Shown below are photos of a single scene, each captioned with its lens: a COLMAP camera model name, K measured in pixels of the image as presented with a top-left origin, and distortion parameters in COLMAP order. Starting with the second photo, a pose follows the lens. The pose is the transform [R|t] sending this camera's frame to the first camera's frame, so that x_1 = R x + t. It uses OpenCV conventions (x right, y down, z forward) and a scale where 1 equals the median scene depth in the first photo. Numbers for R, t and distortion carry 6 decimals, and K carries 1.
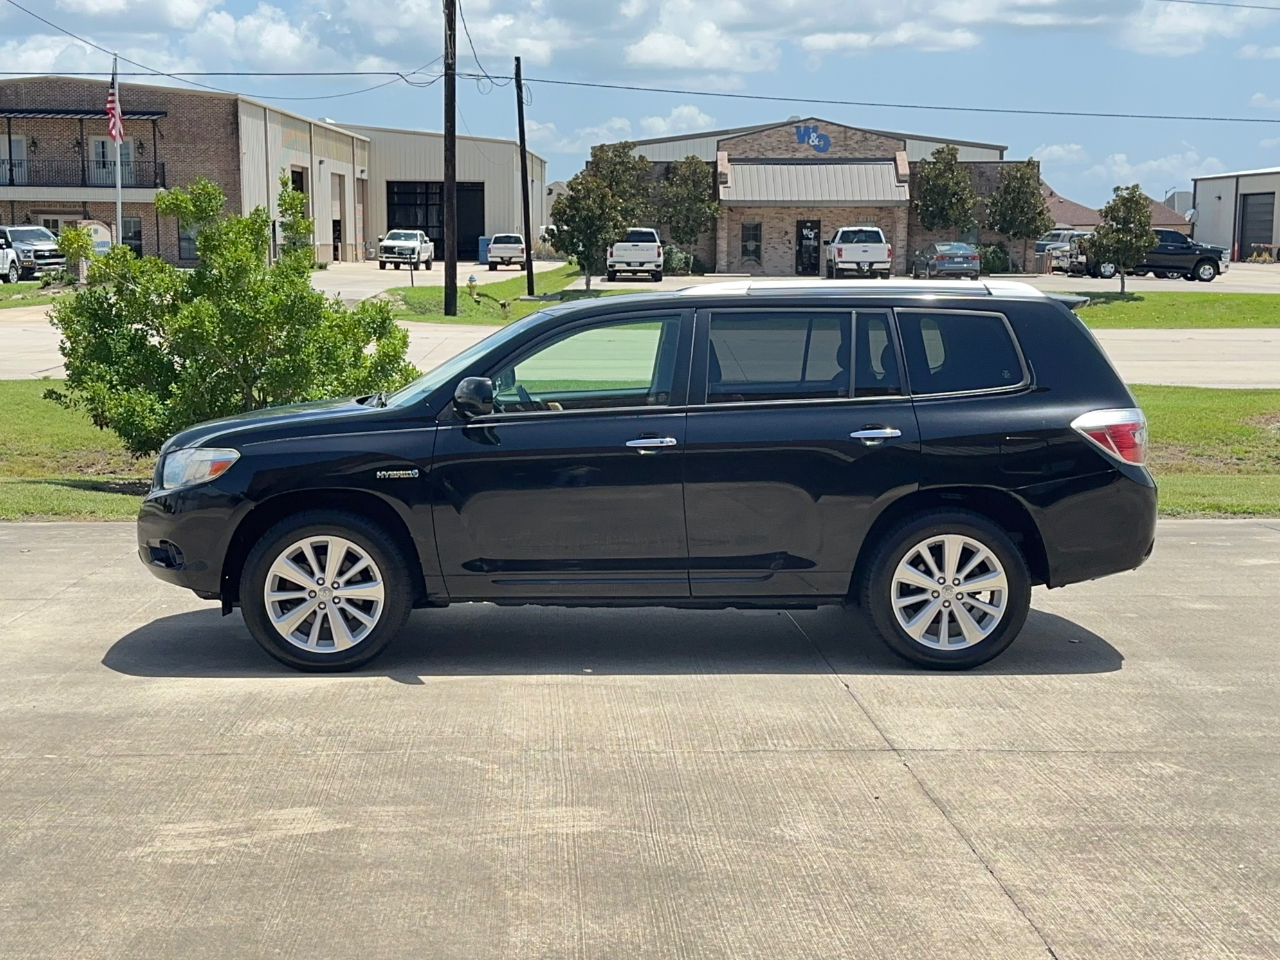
lens RADIAL K [[1783.0, 0, 633.9], [0, 1783.0, 477.4], [0, 0, 1]] dist [0.197149, -0.360371]
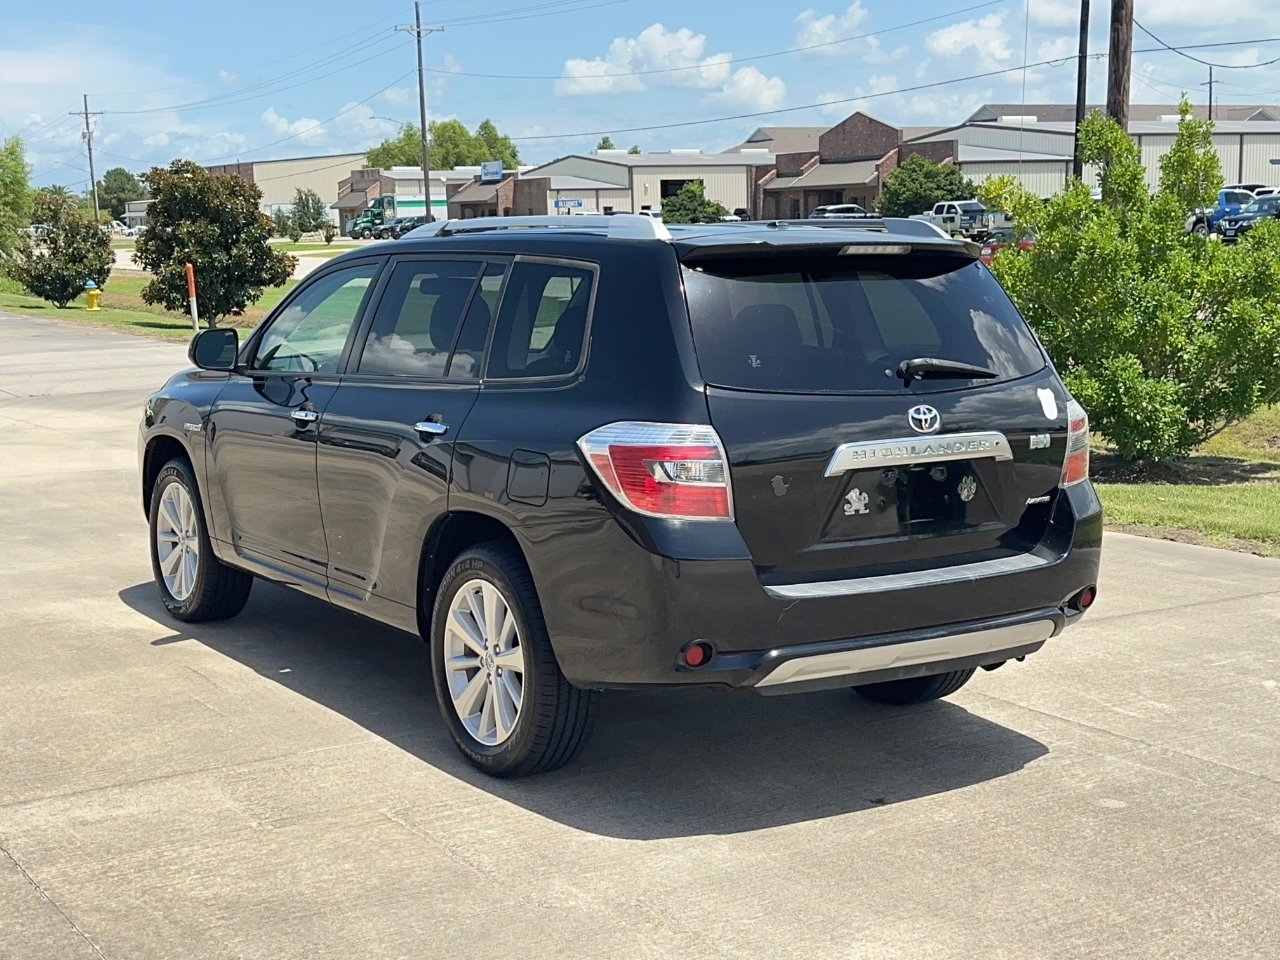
lens RADIAL K [[1748.6, 0, 639.9], [0, 1748.6, 482.5], [0, 0, 1]] dist [0.180007, -0.324899]
pose [[0.521375, 0.108794, -0.846364, 0.800439], [-0.084976, 0.993529, 0.075365, -0.064196], [0.849086, 0.032627, 0.527246, 0.704477]]
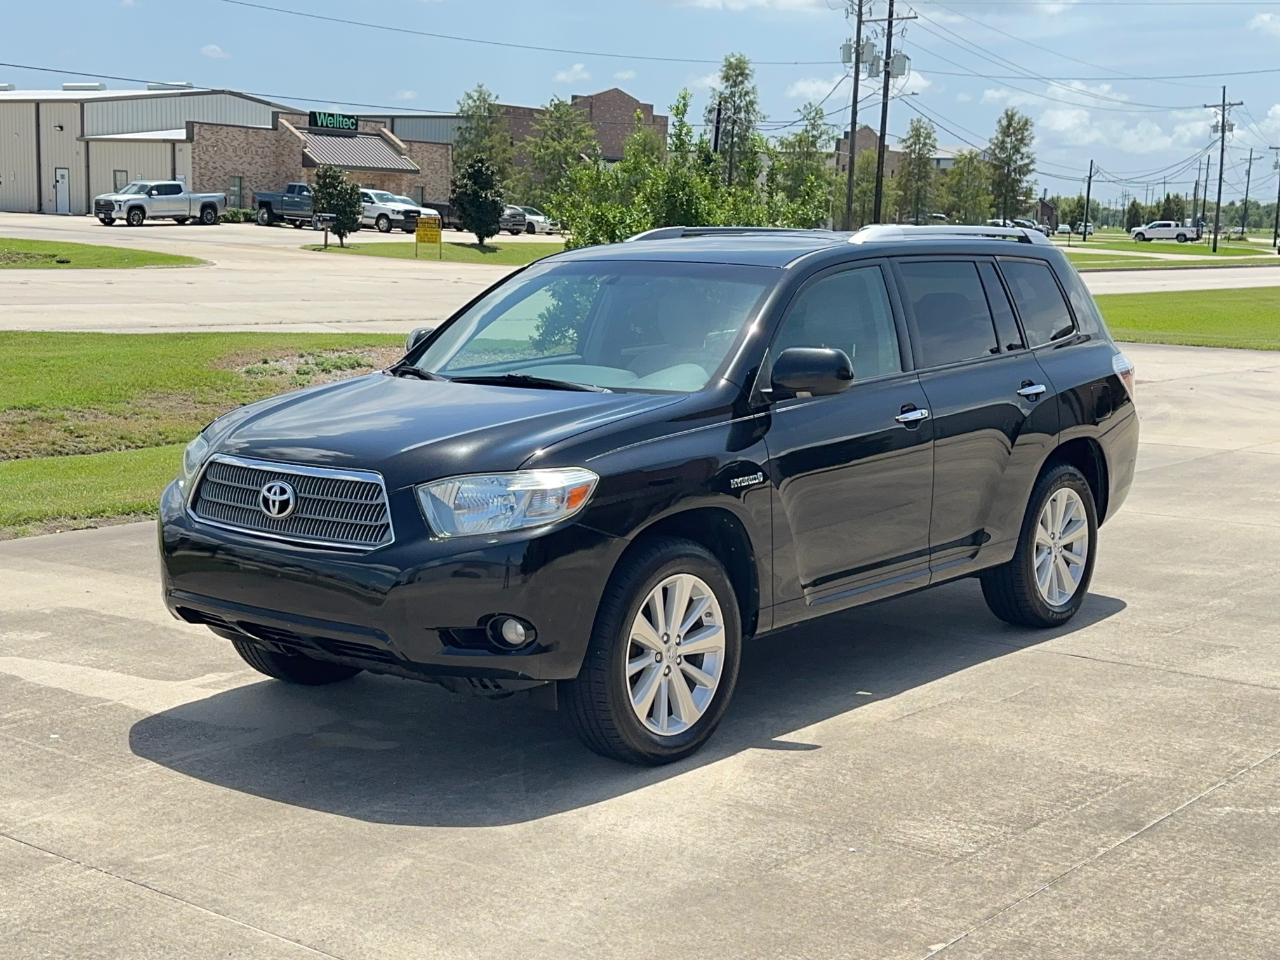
lens RADIAL K [[1748.6, 0, 639.9], [0, 1748.6, 482.5], [0, 0, 1]] dist [0.180007, -0.324899]
pose [[0.659166, -0.097368, 0.745667, -0.714256], [0.068282, 0.995236, 0.069595, -0.055655], [-0.748891, 0.005041, 0.662674, 0.543669]]
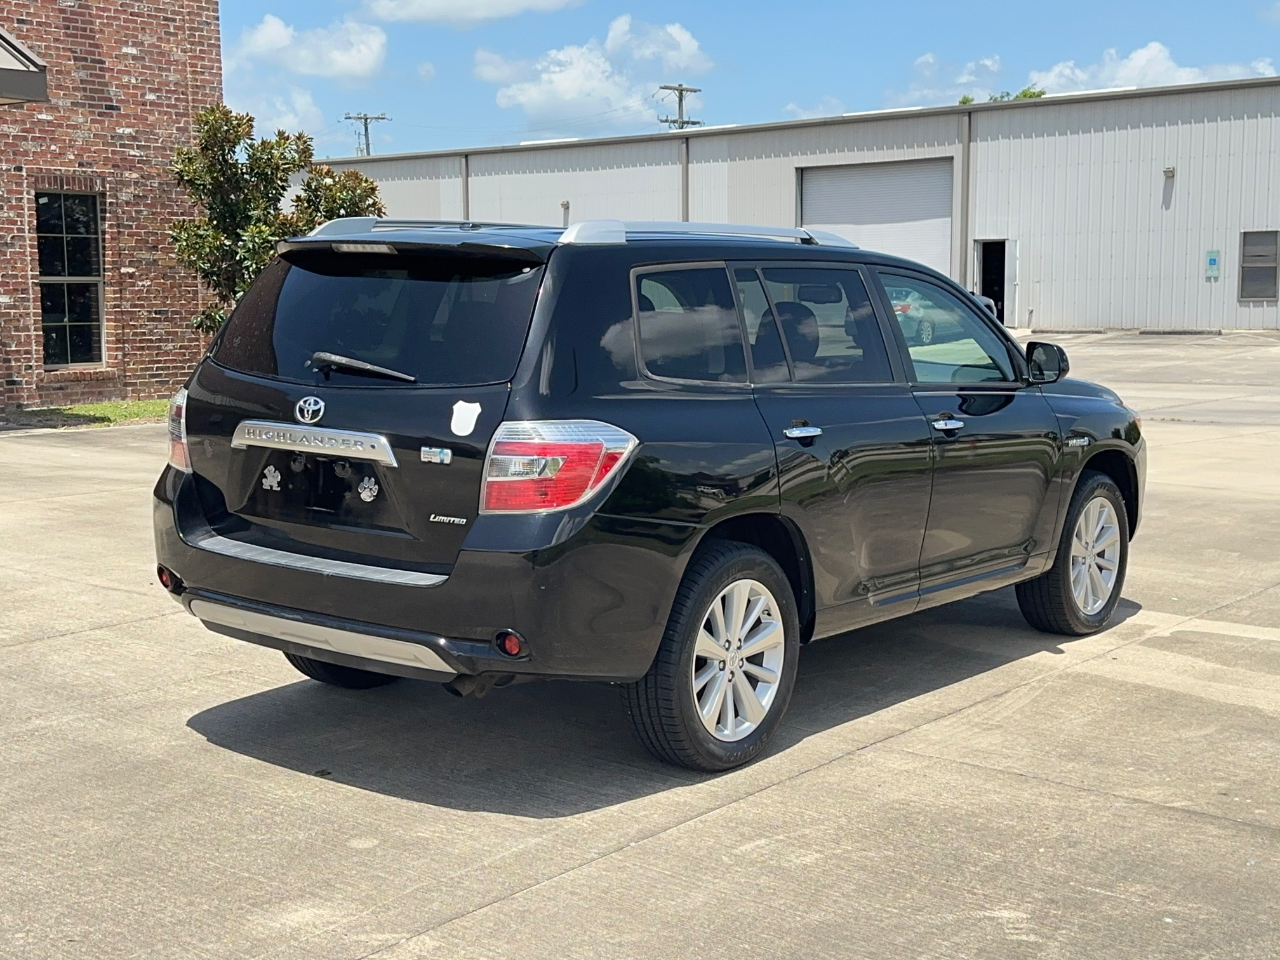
lens RADIAL K [[1747.9, 0, 634.8], [0, 1747.9, 492.0], [0, 0, 1]] dist [0.216531, -0.535727]
pose [[-0.644341, 0.086422, -0.759839, 0.738776], [-0.096215, 0.976537, 0.192659, -0.159164], [0.758661, 0.197246, -0.620908, 1.657281]]
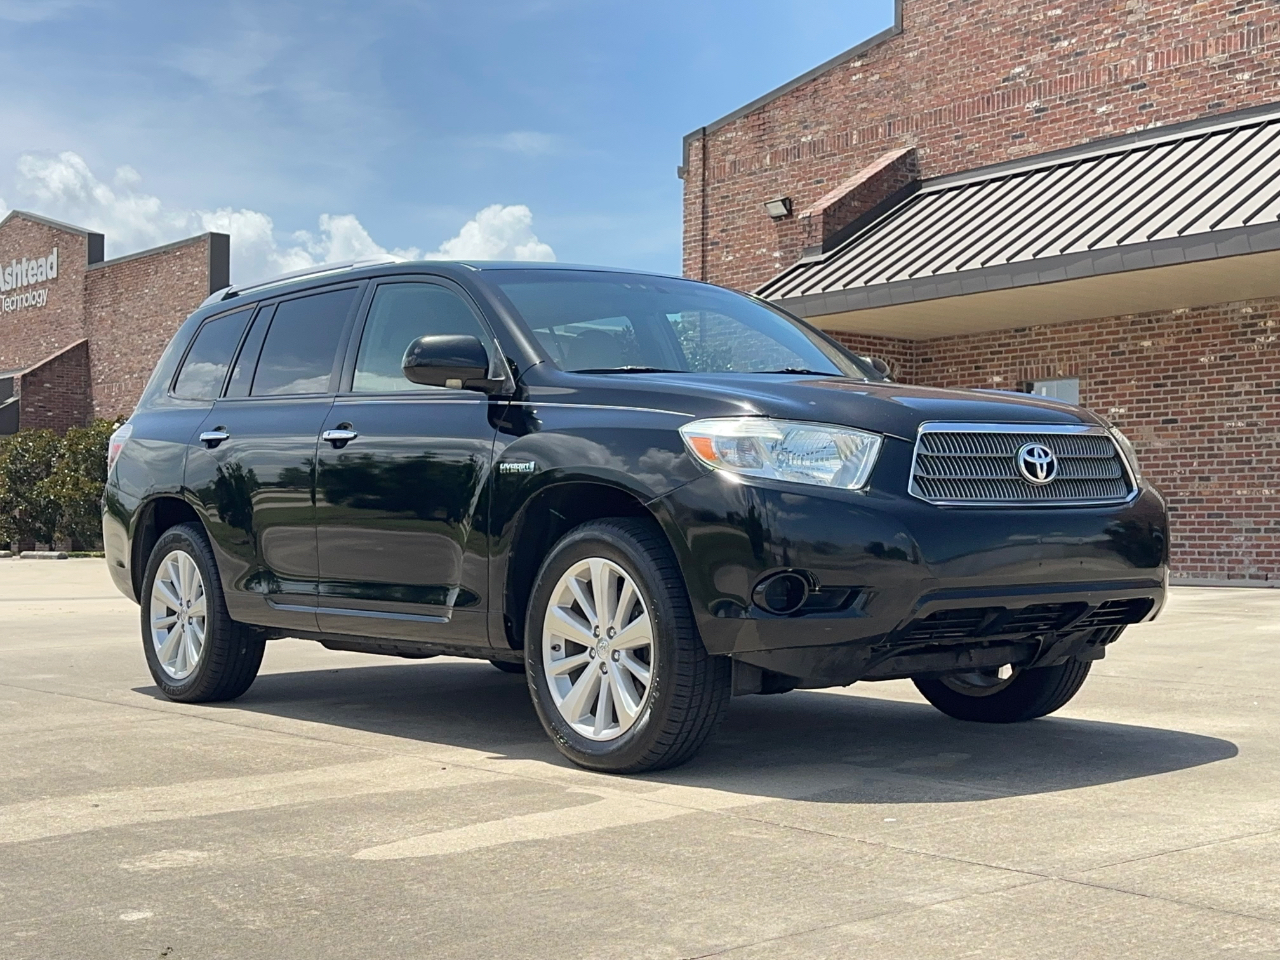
lens RADIAL K [[1744.8, 0, 646.5], [0, 1744.8, 485.0], [0, 0, 1]] dist [0.225698, -0.527384]
pose [[-0.601066, 0.018634, 0.798982, -0.712597], [0.093160, 0.994546, 0.046888, -0.044407], [-0.793751, 0.102616, -0.599524, 1.607052]]
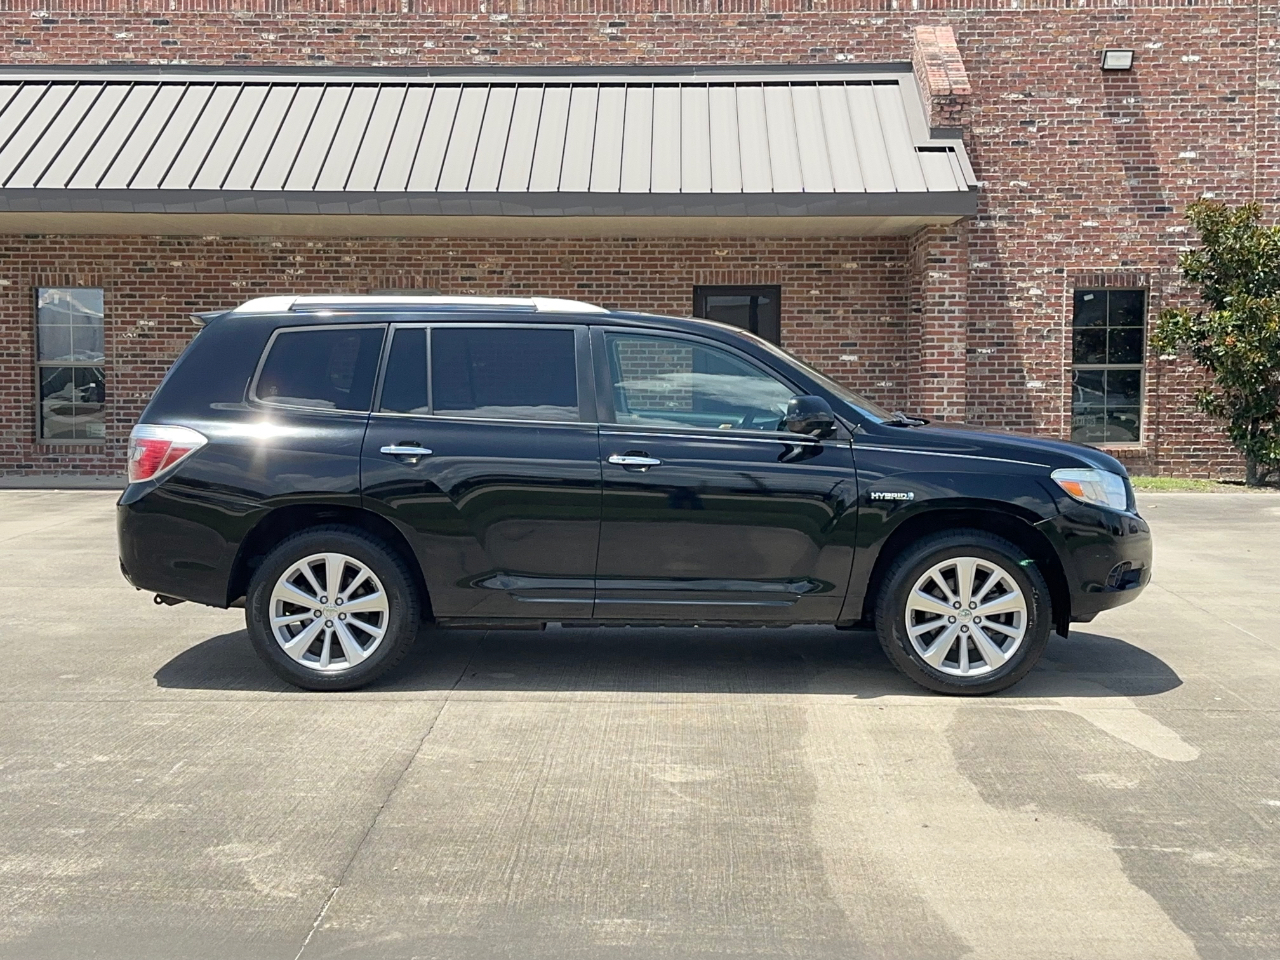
lens RADIAL K [[1745.1, 0, 636.1], [0, 1745.1, 477.1], [0, 0, 1]] dist [0.208174, -0.451835]
pose [[-0.998182, -0.009830, 0.059457, -0.060976], [0.000728, 0.984567, 0.175009, -0.203811], [-0.060260, 0.174734, -0.982770, 2.200191]]
